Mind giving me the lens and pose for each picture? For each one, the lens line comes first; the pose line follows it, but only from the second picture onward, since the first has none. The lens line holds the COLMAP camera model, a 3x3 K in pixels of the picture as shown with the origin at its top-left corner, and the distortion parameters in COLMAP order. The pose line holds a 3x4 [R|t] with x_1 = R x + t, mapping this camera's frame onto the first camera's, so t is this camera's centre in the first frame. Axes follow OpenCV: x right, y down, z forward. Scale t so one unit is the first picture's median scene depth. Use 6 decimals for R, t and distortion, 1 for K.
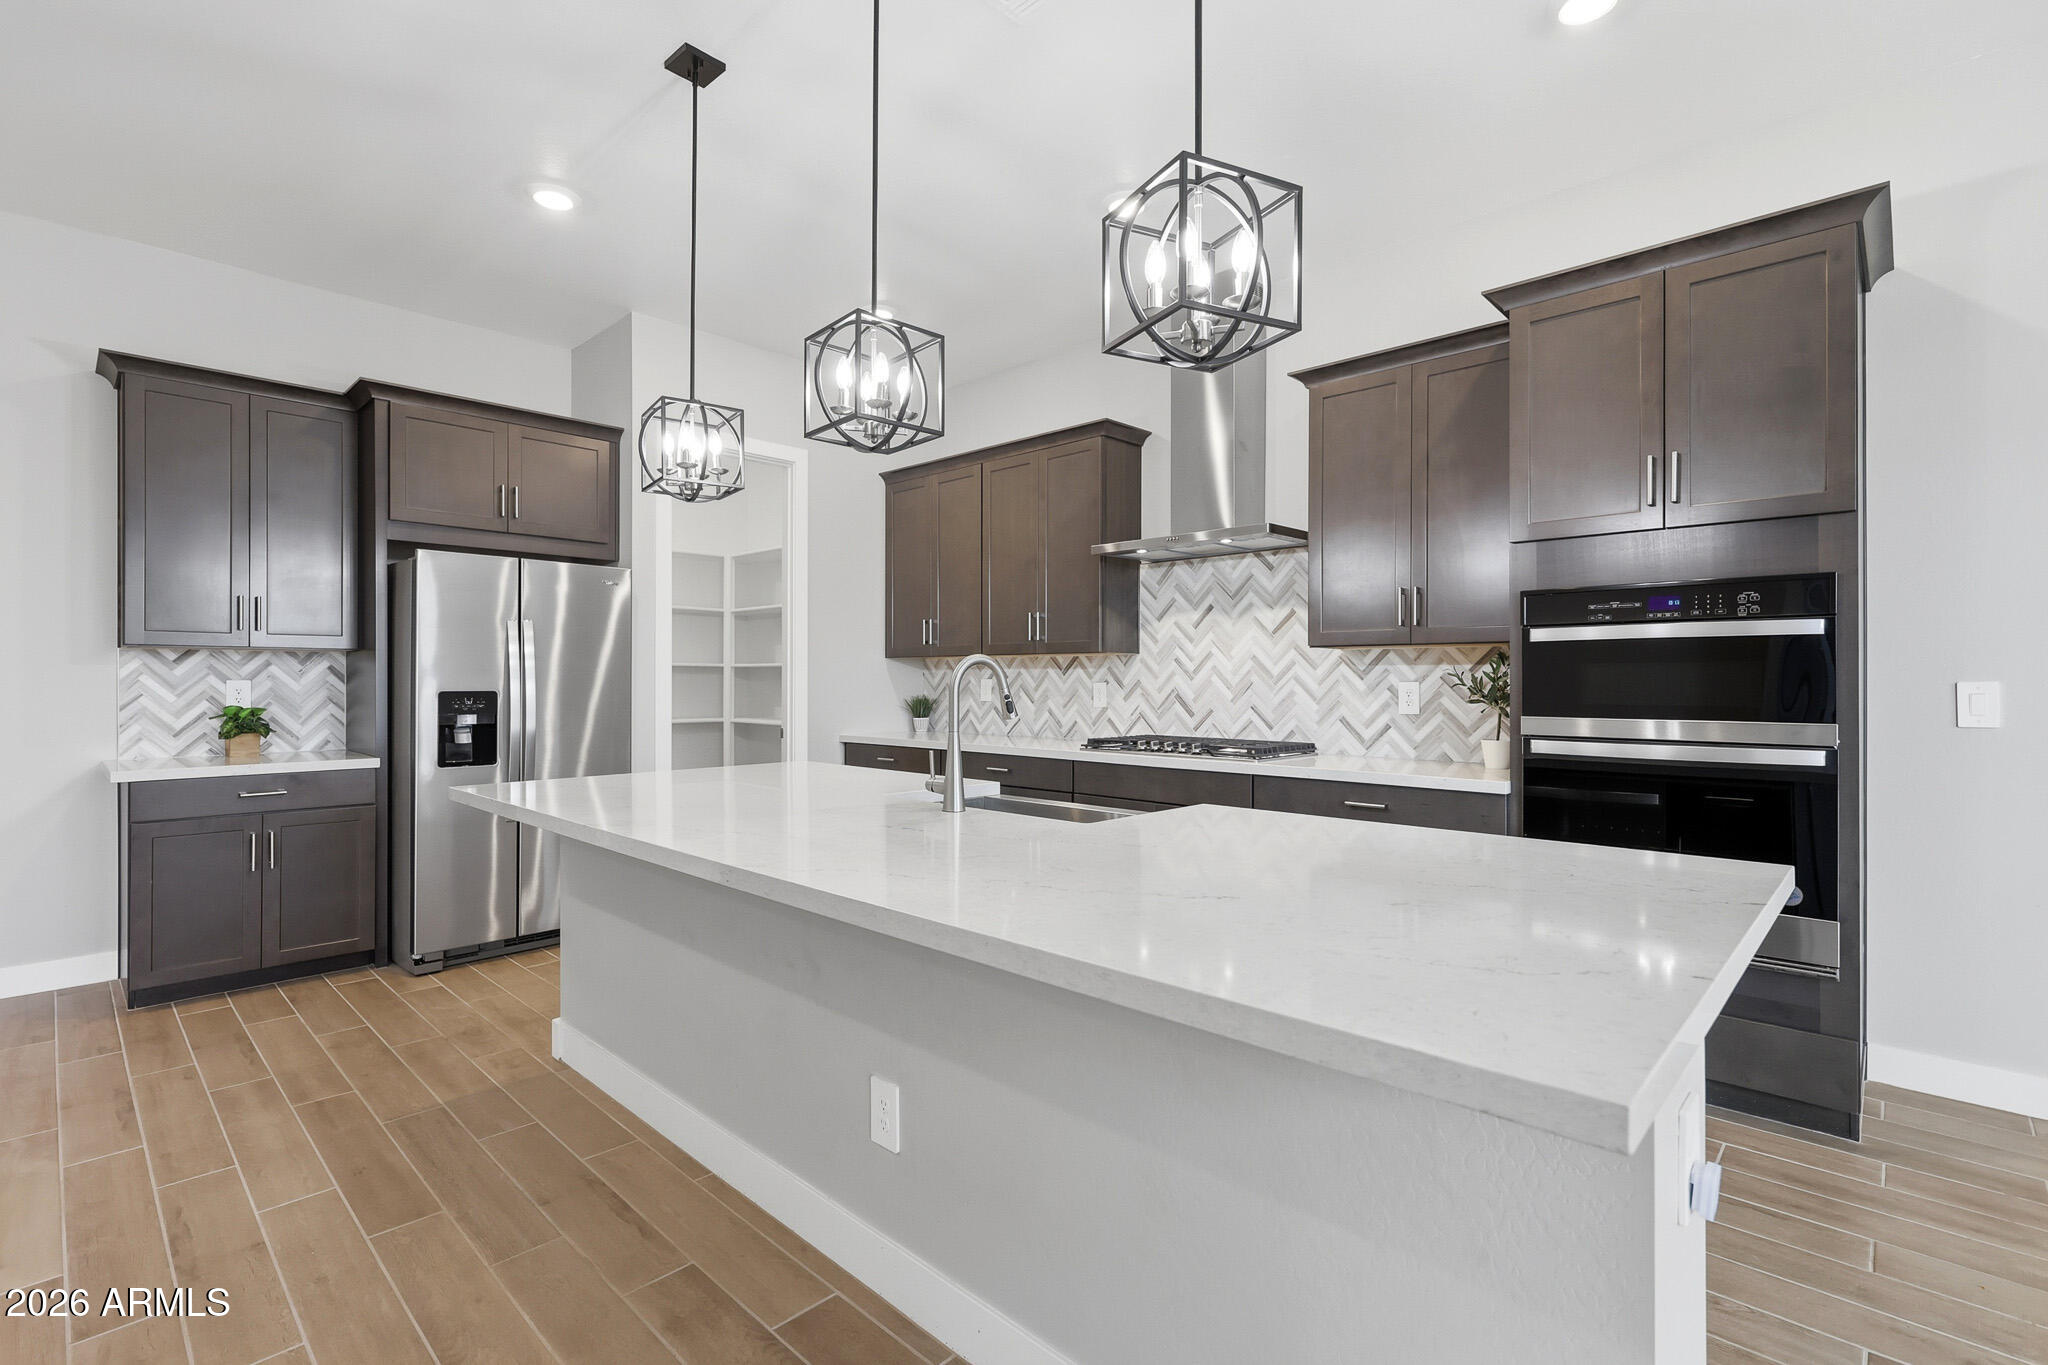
lens RADIAL K [[932.4, 0, 1035.4], [0, 932.4, 684.4], [0, 0, 1]] dist [0.008736, -0.000294]
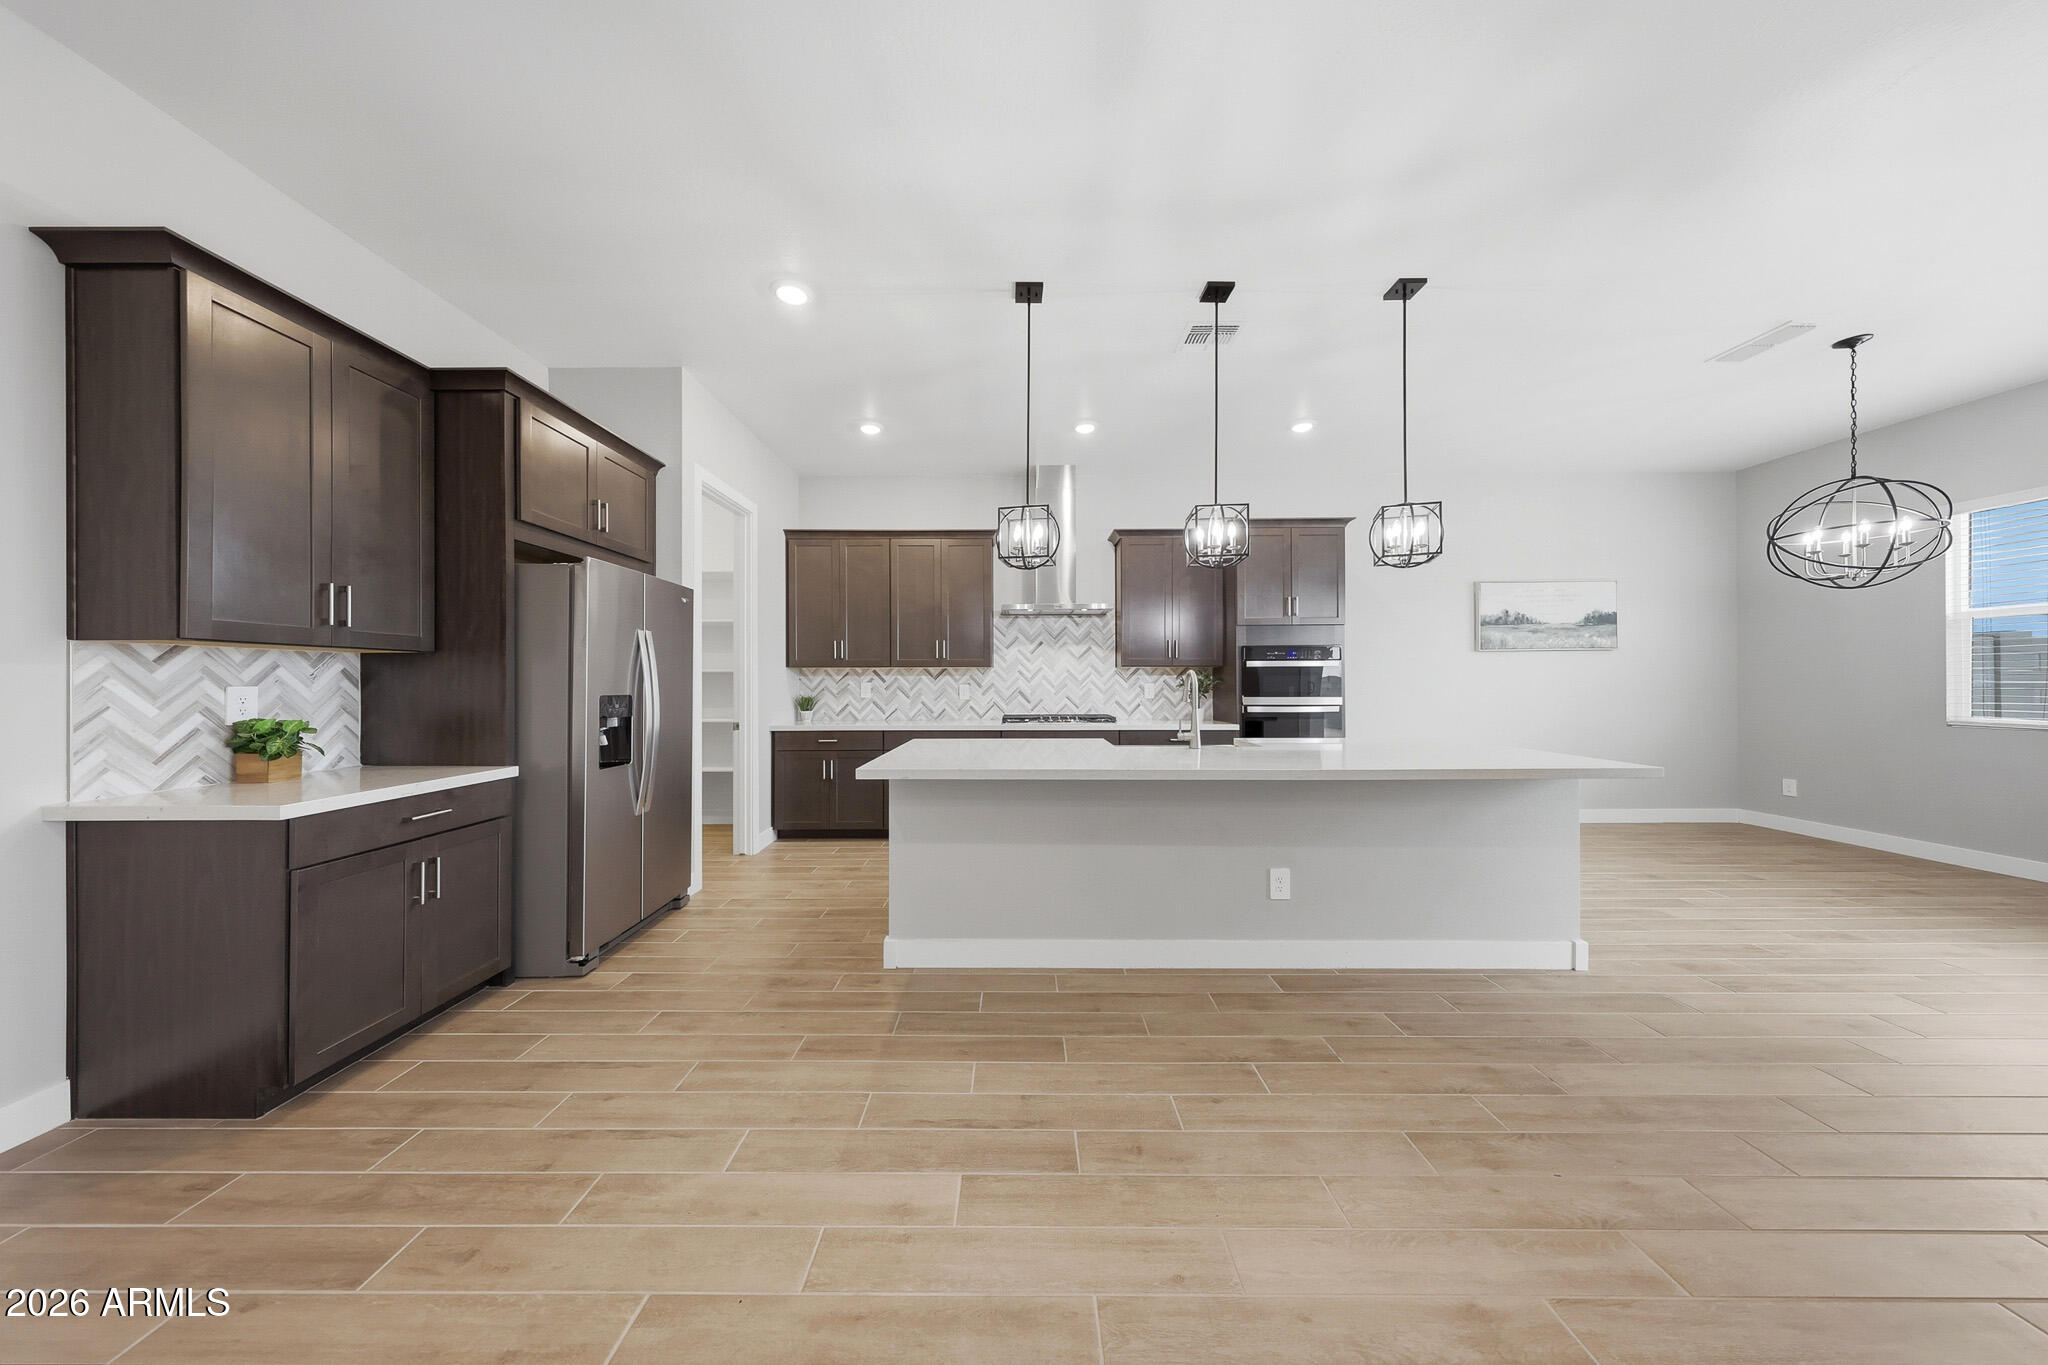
lens RADIAL K [[613.1, 0, 1015.9], [0, 613.1, 681.8], [0, 0, 1]] dist [-0.000328, -0.000145]
pose [[0.724989, -0.001581, 0.688759, -0.749220], [0.006596, 0.999967, -0.004647, -0.001581], [-0.688729, 0.007912, 0.724975, 0.185391]]
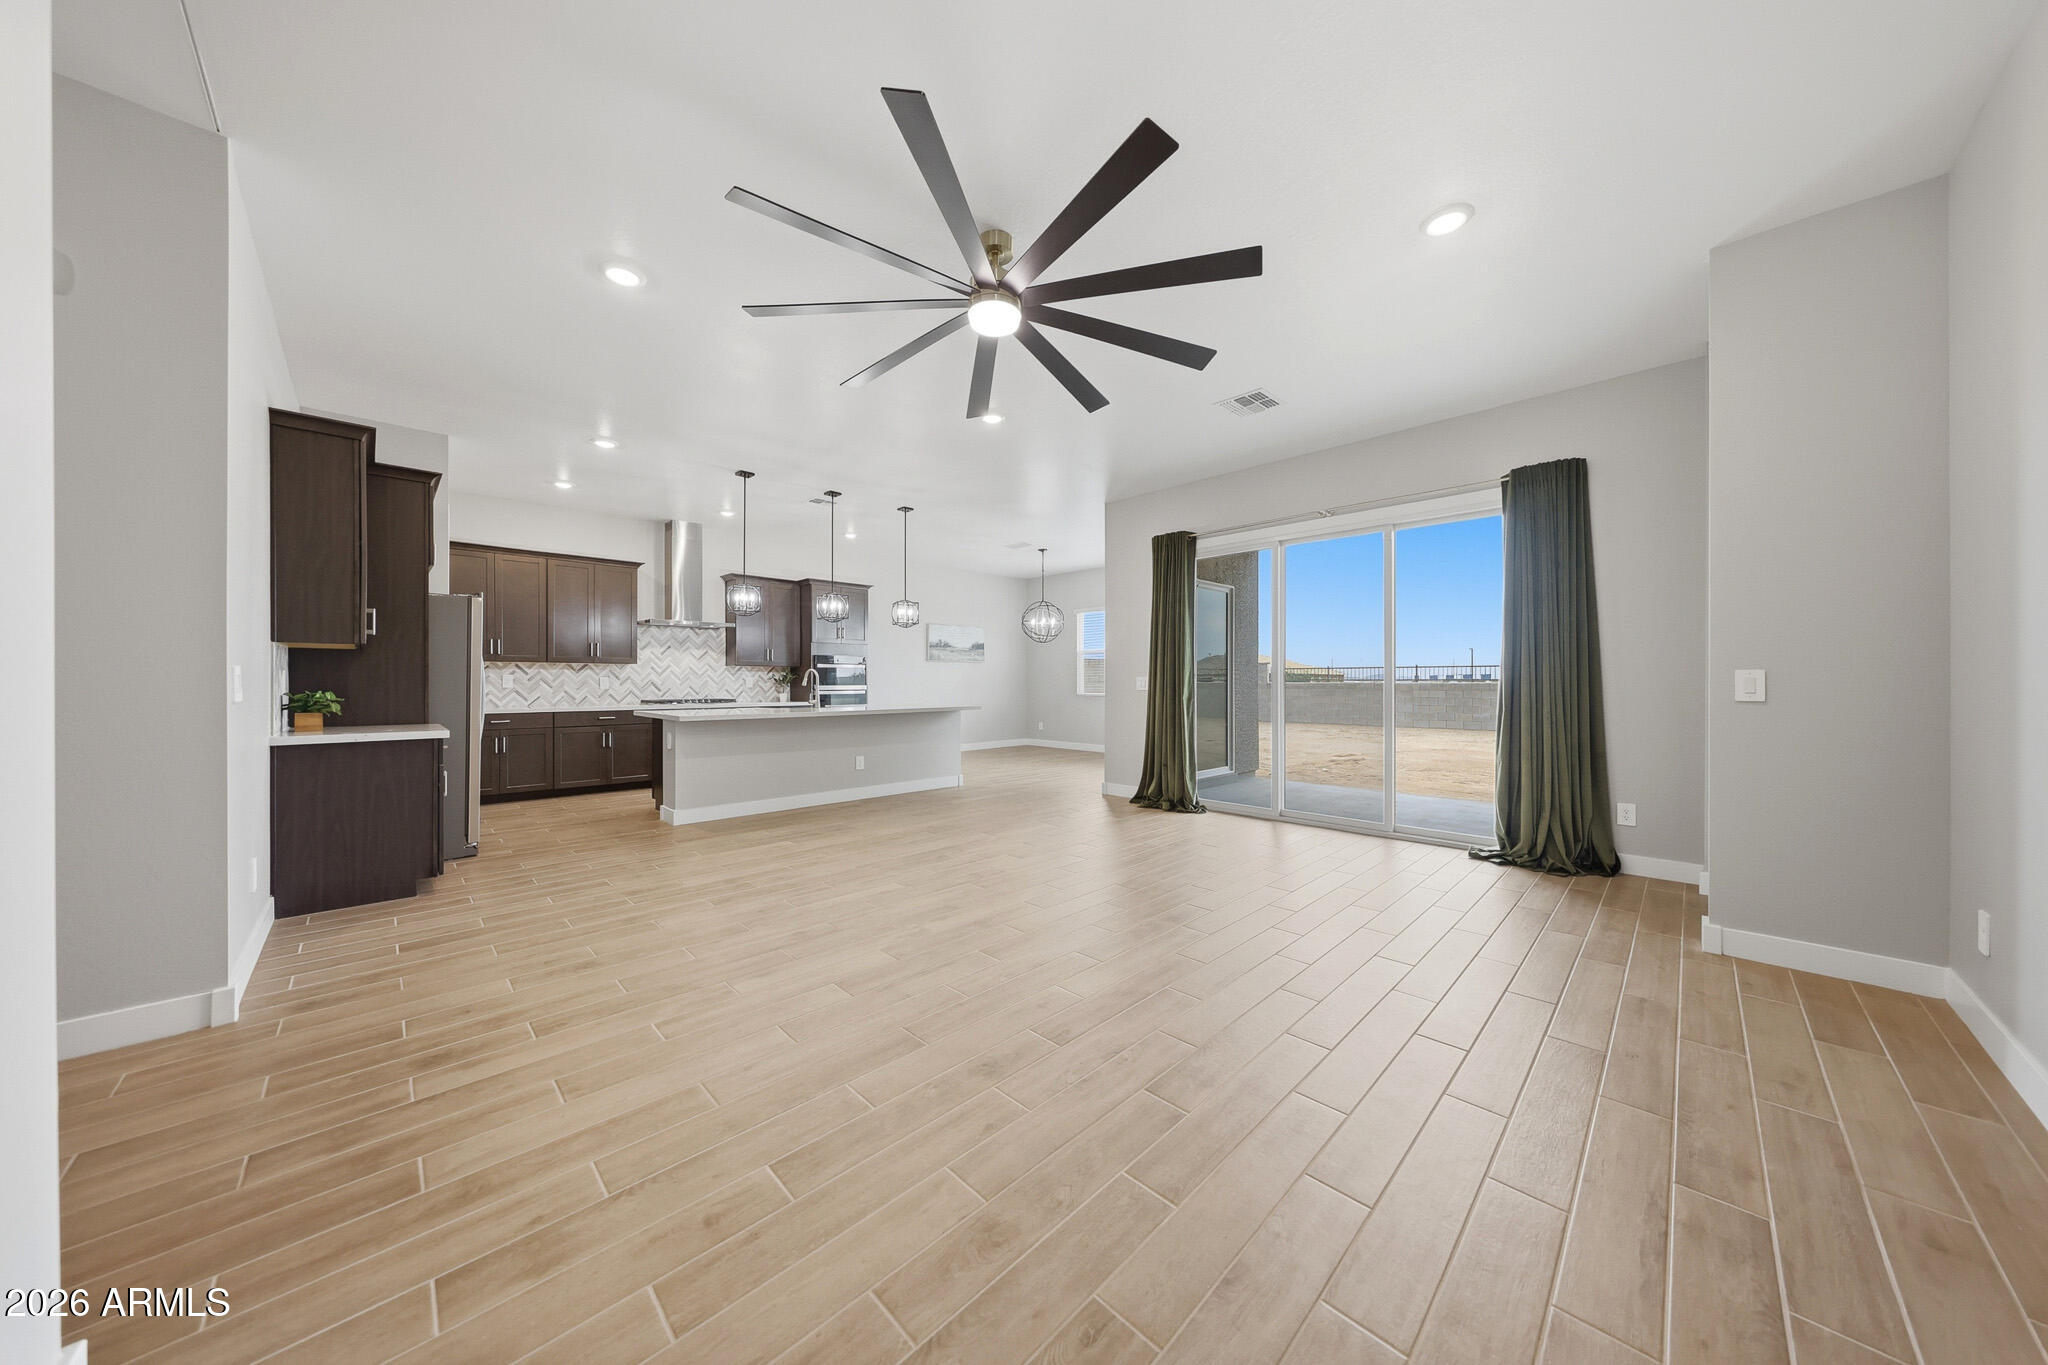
lens RADIAL K [[657.7, 0, 1029.9], [0, 657.7, 684.0], [0, 0, 1]] dist [0.000866, -0.000005]
pose [[0.005712, -0.003529, 0.999977, -1.729481], [0.005531, 0.999979, 0.003497, 0.016937], [-0.999968, 0.005511, 0.005732, 0.037636]]
